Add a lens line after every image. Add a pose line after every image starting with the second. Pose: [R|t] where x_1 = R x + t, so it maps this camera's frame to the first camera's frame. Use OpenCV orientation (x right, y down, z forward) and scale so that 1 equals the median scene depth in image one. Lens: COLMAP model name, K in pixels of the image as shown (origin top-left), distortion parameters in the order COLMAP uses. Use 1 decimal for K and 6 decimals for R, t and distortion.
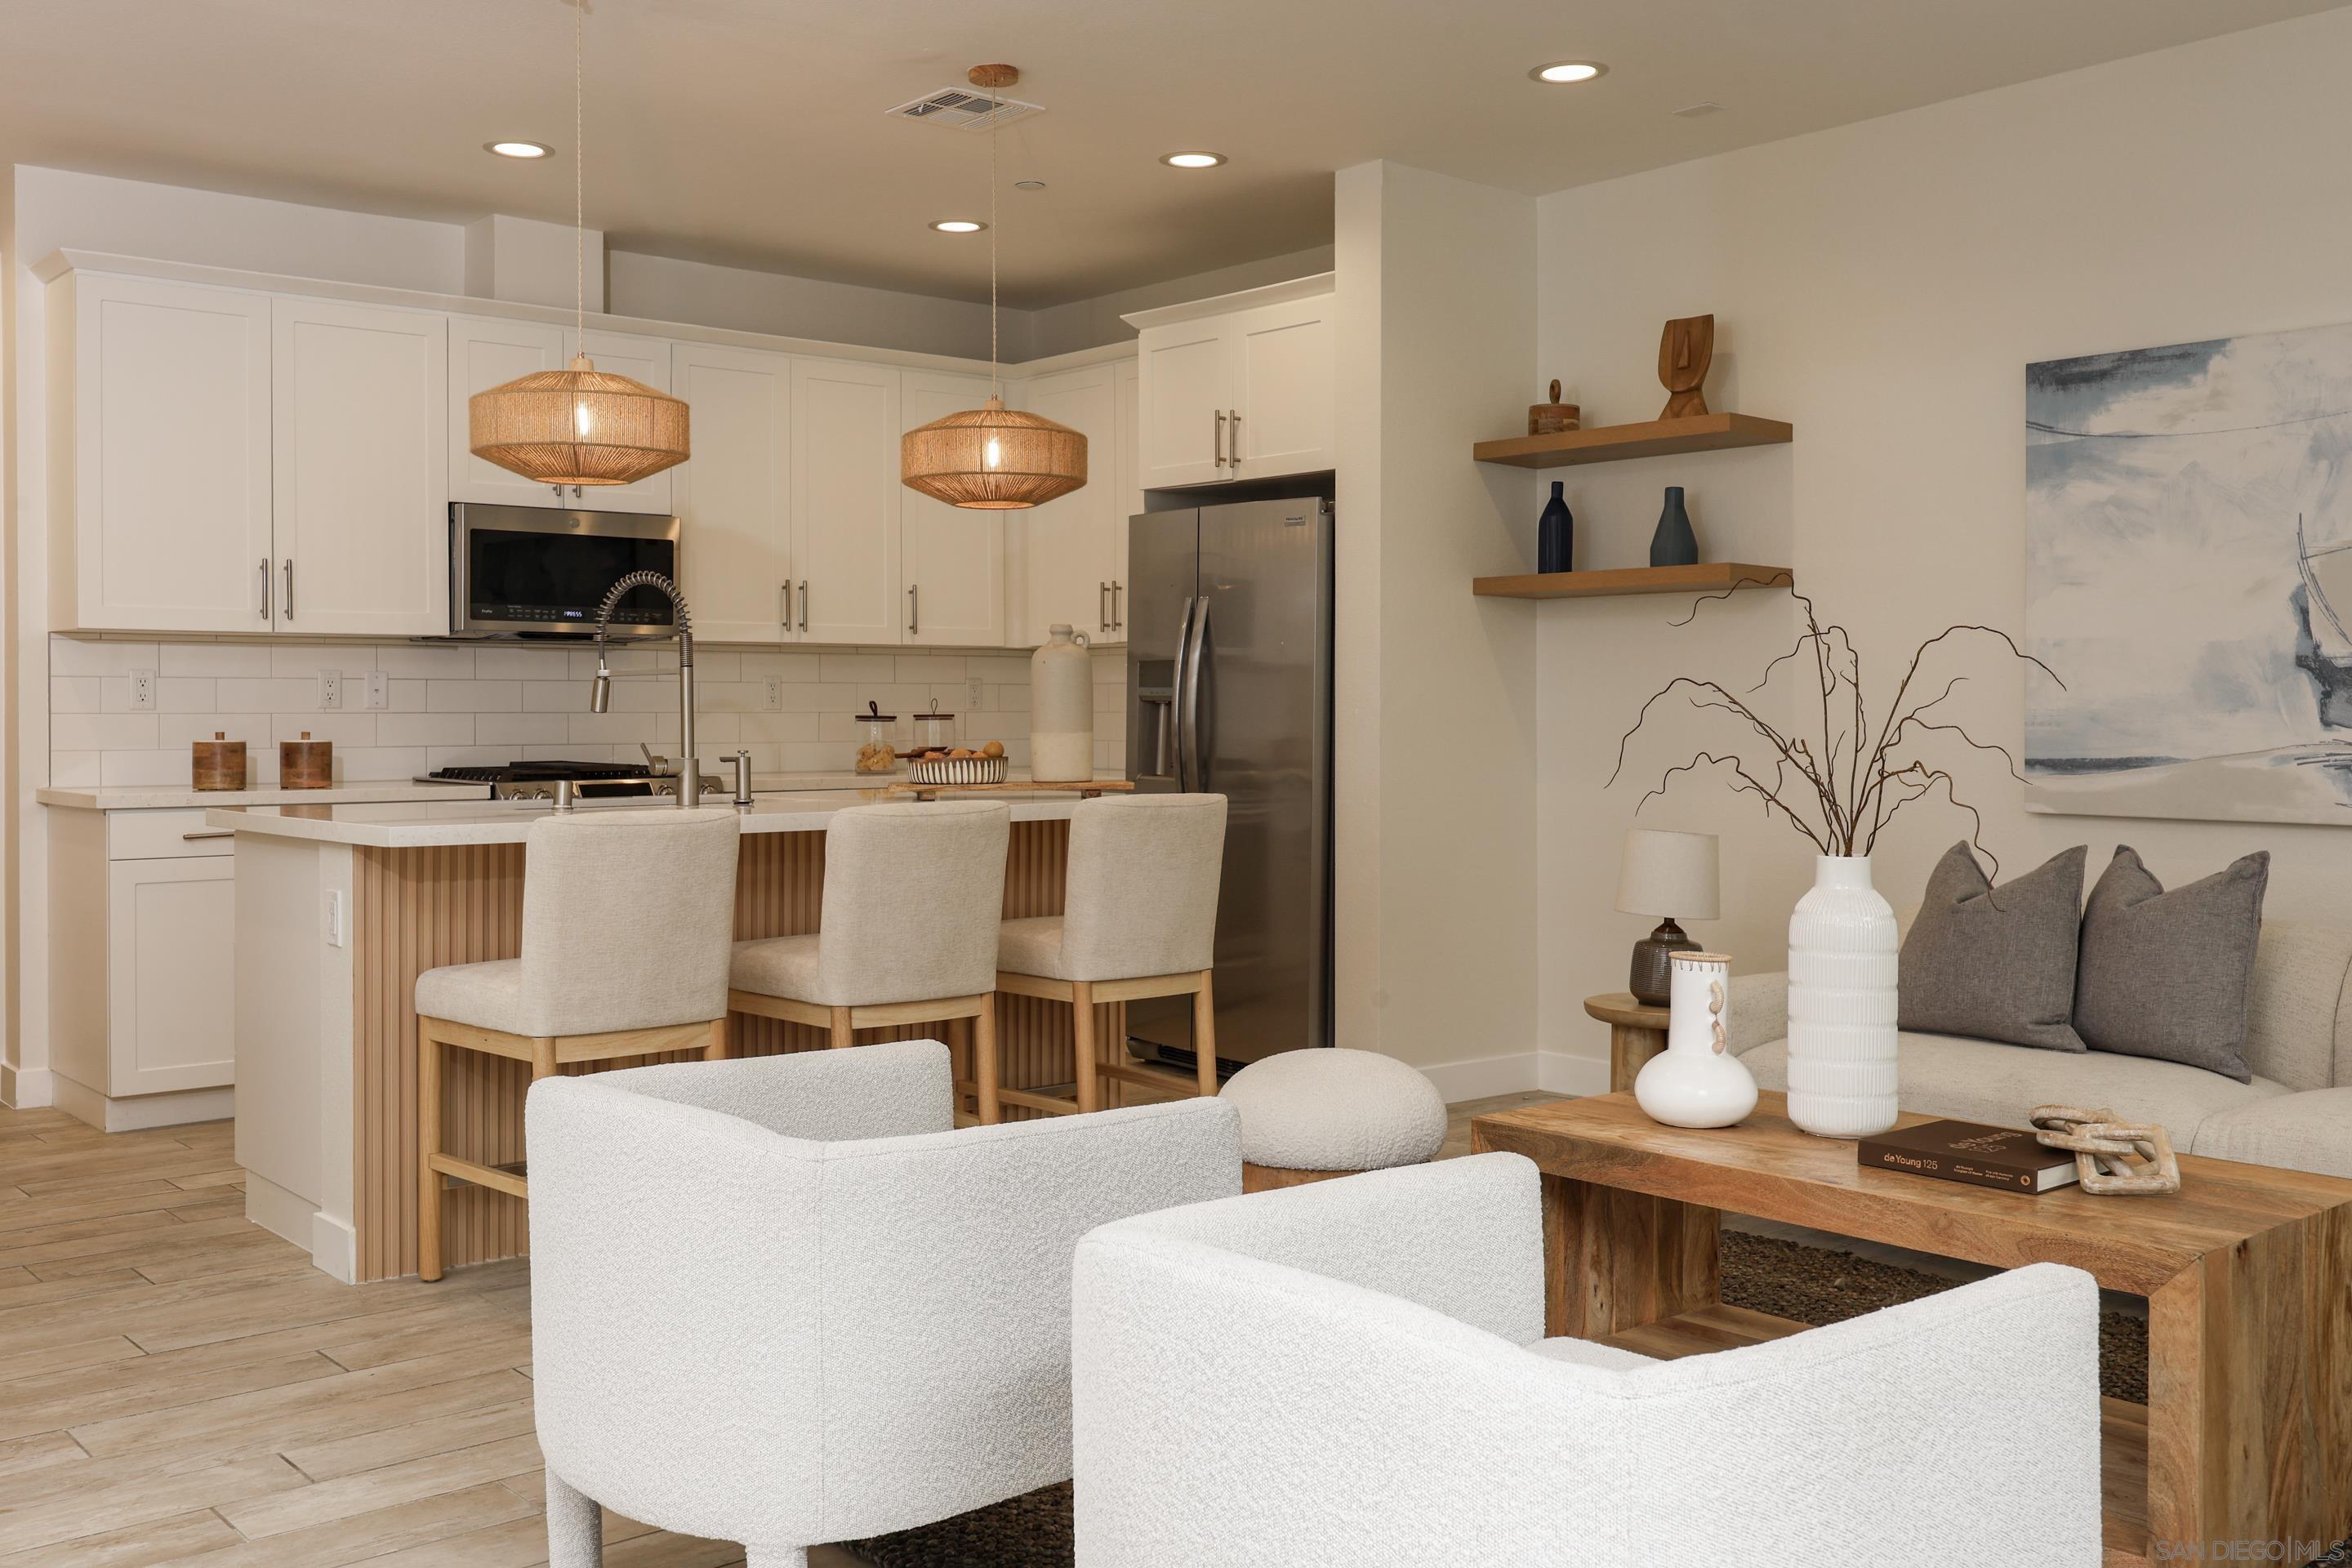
lens RADIAL K [[2307.2, 0, 1178.2], [0, 2307.2, 717.1], [0, 0, 1]] dist [0.043128, 0.000000]
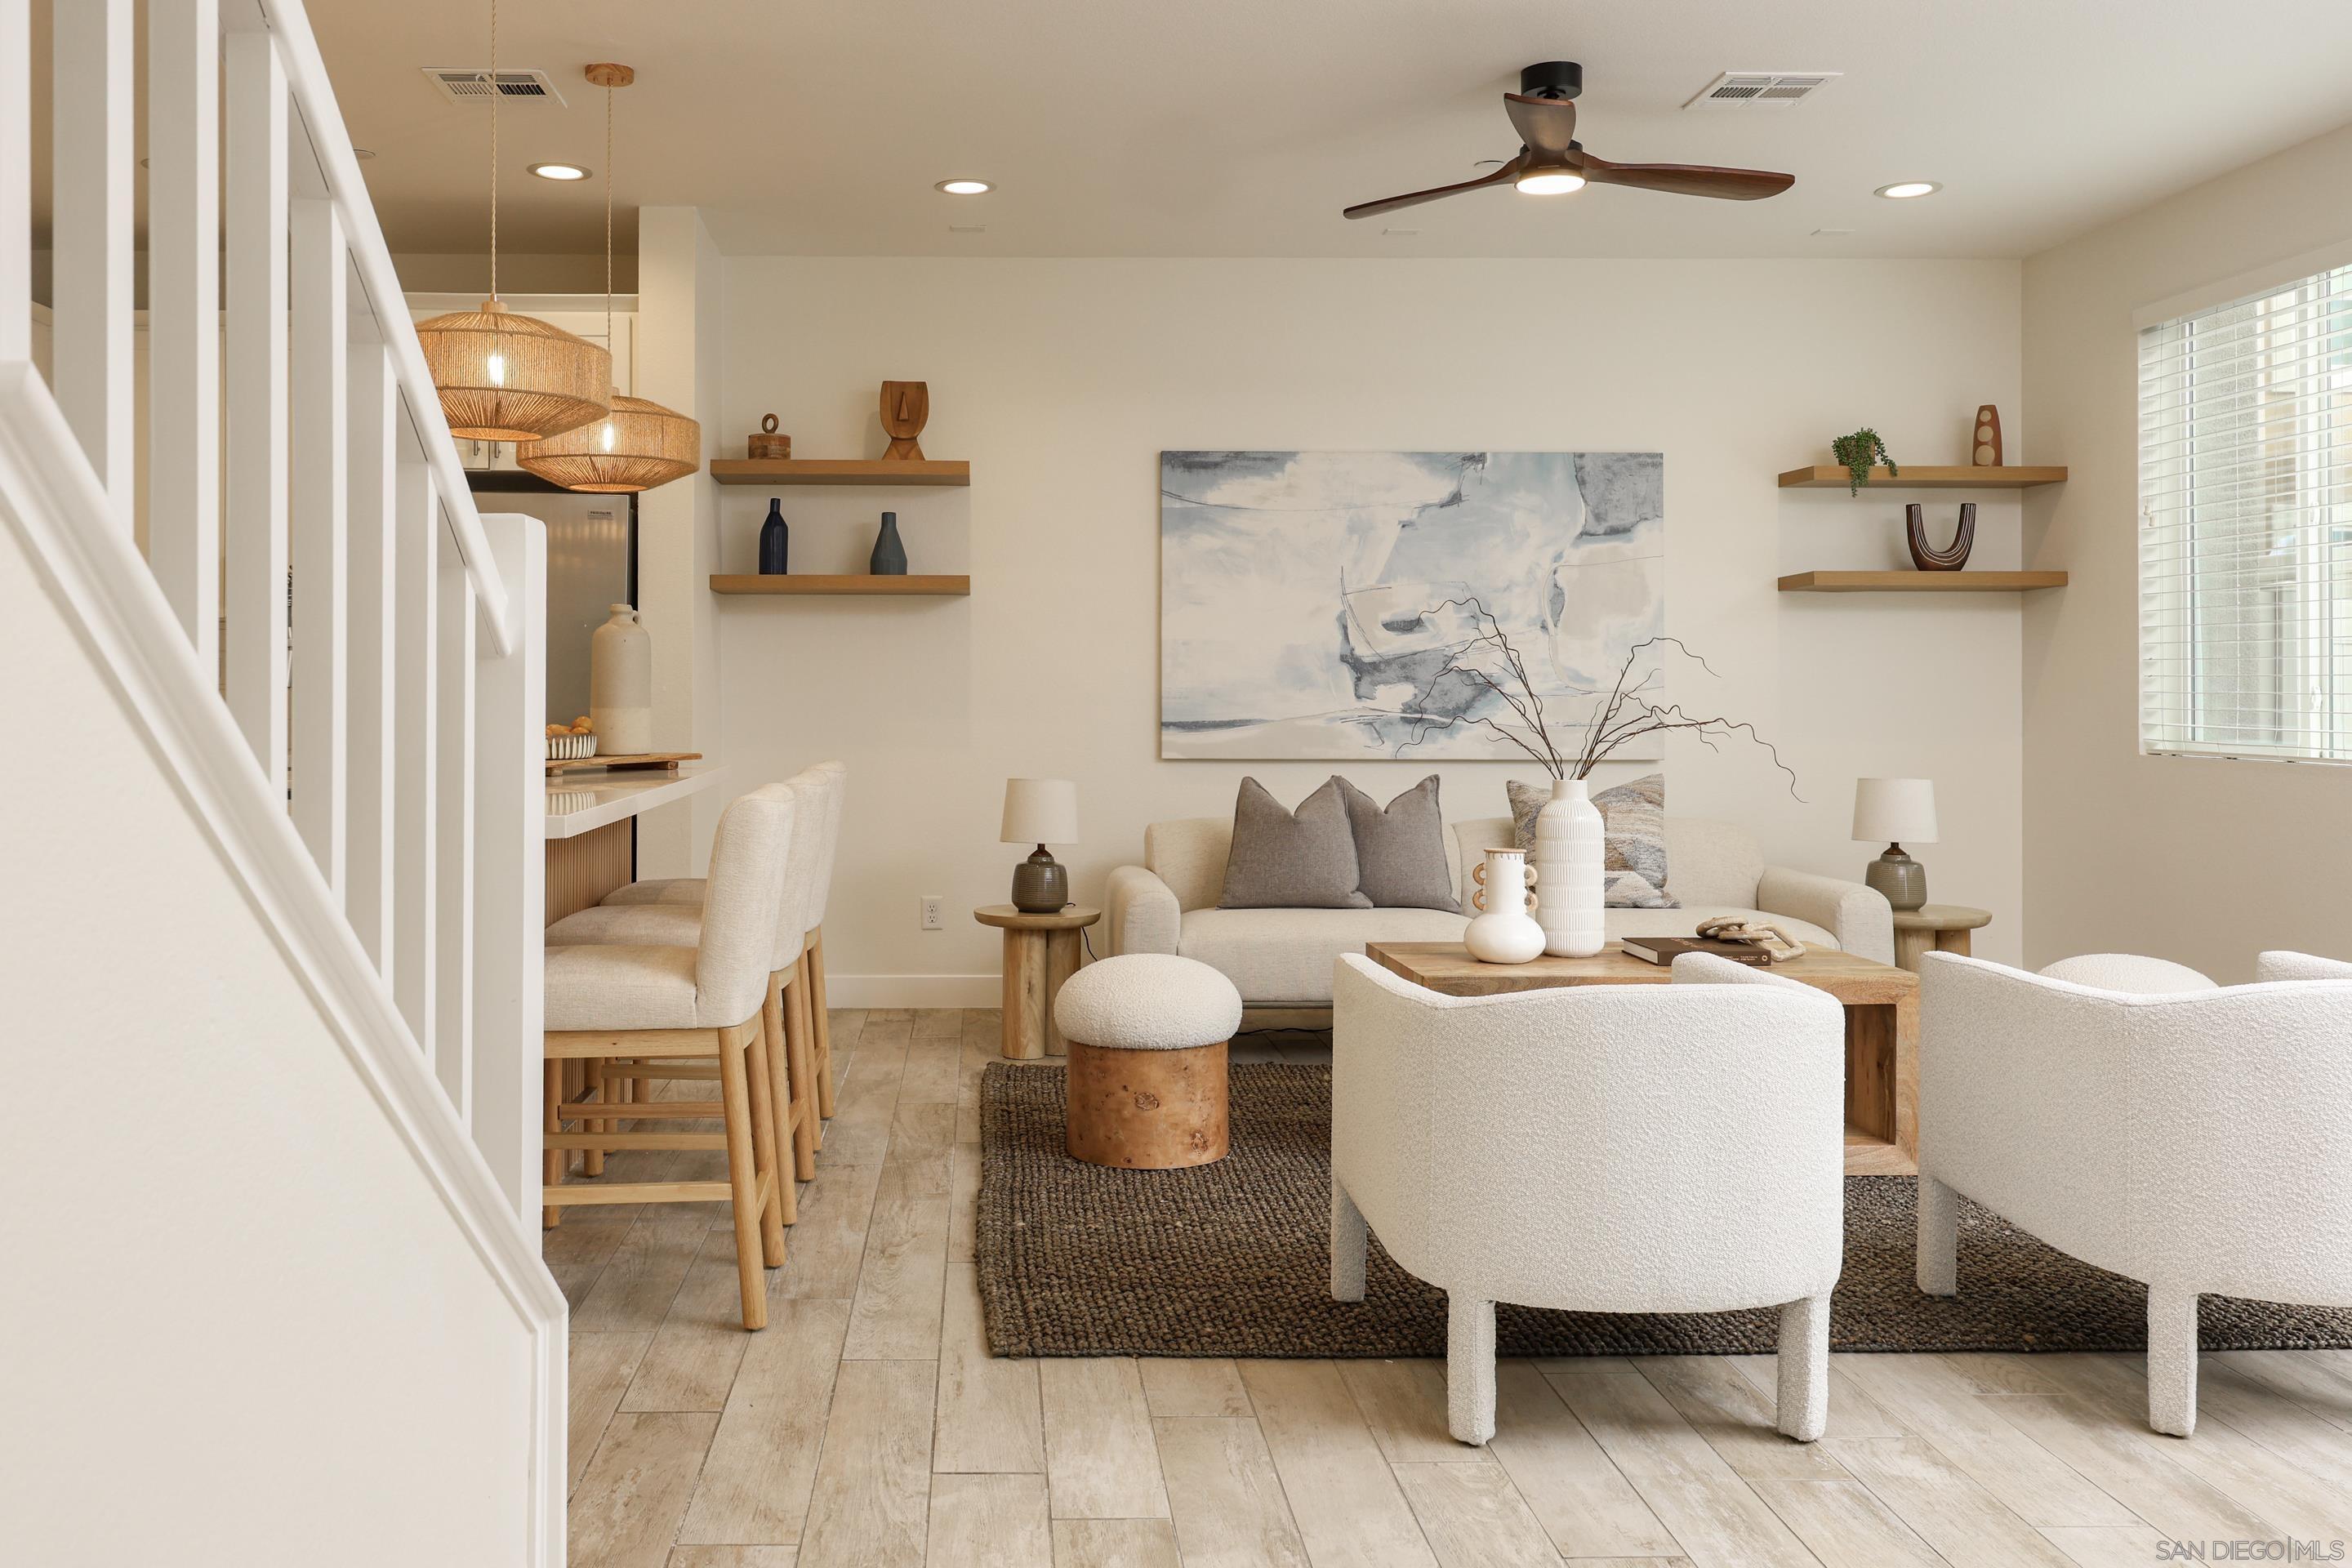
lens RADIAL K [[1881.0, 0, 1096.0], [0, 1881.0, 732.8], [0, 0, 1]] dist [-0.009182, -0.003786]
pose [[0.622513, -0.015638, 0.782453, -0.530599], [0.001838, 0.999827, 0.018520, 0.002587], [-0.782607, -0.010091, 0.622434, 0.268054]]
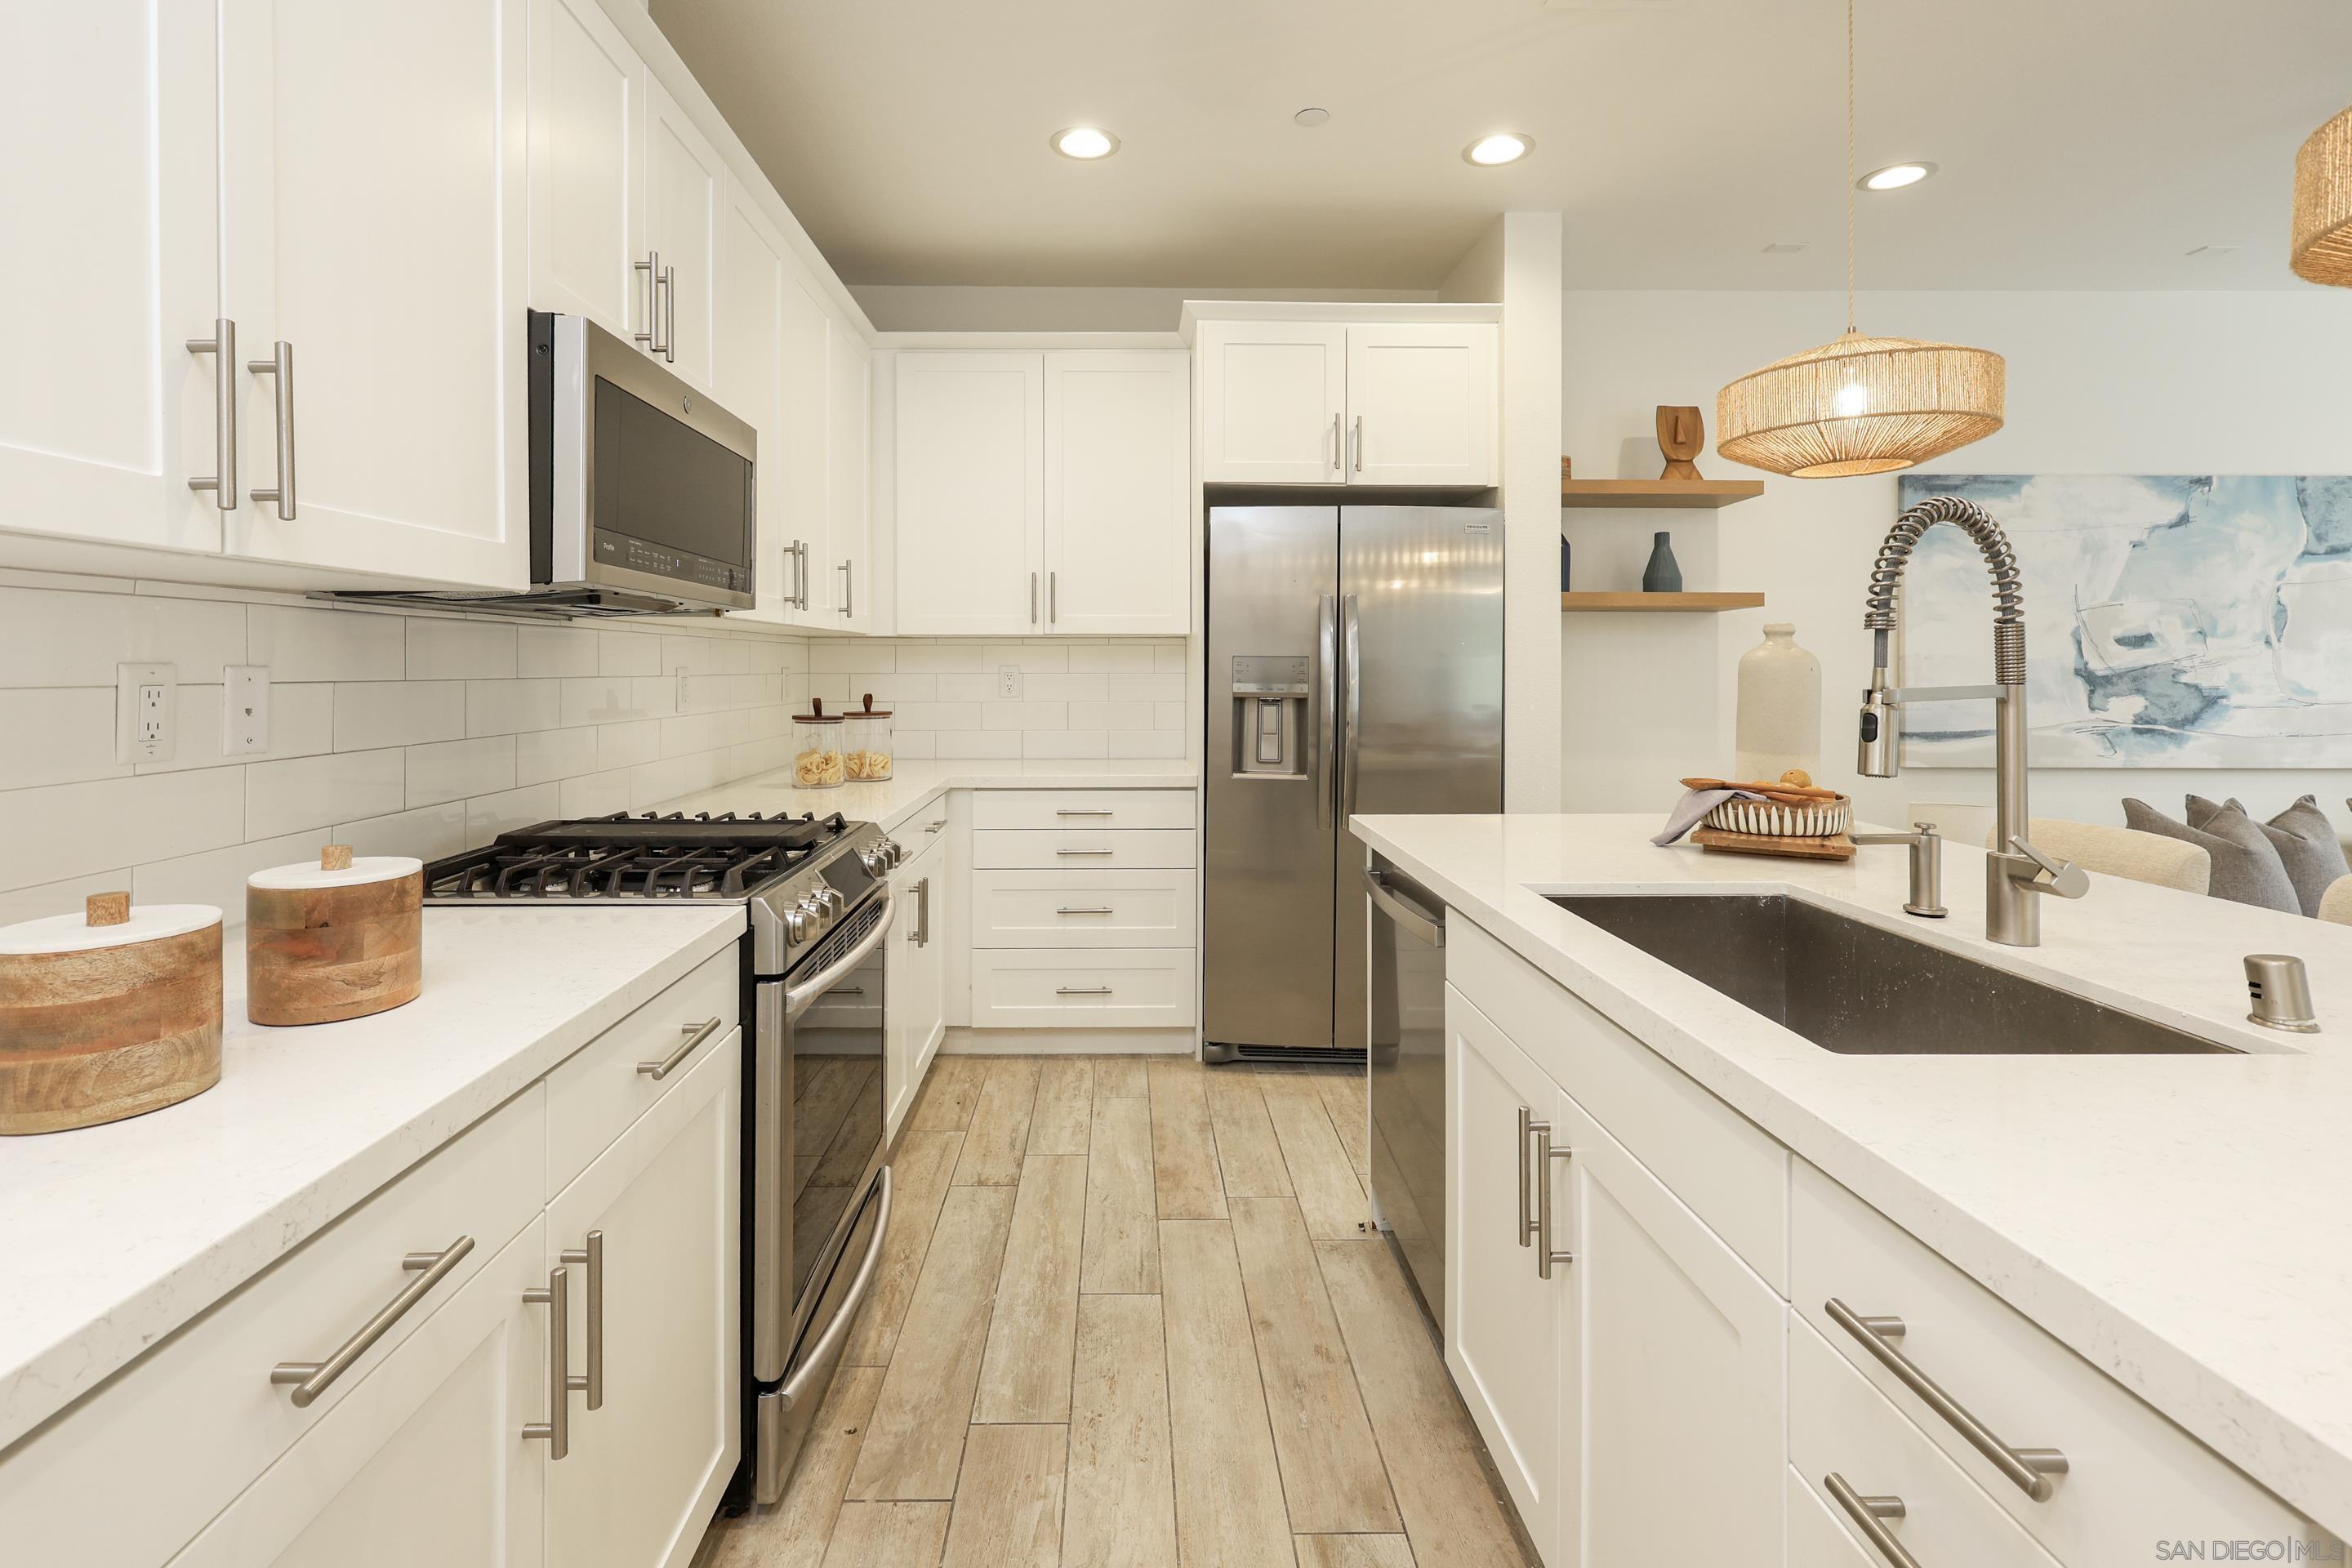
lens RADIAL K [[1059.5, 0, 1124.1], [0, 1059.5, 668.6], [0, 0, 1]] dist [0.002980, -0.000419]
pose [[0.631418, -0.000177, 0.775443, -0.455716], [0.001147, 0.999999, -0.000707, -0.021939], [-0.775442, 0.001336, 0.631417, 0.867613]]
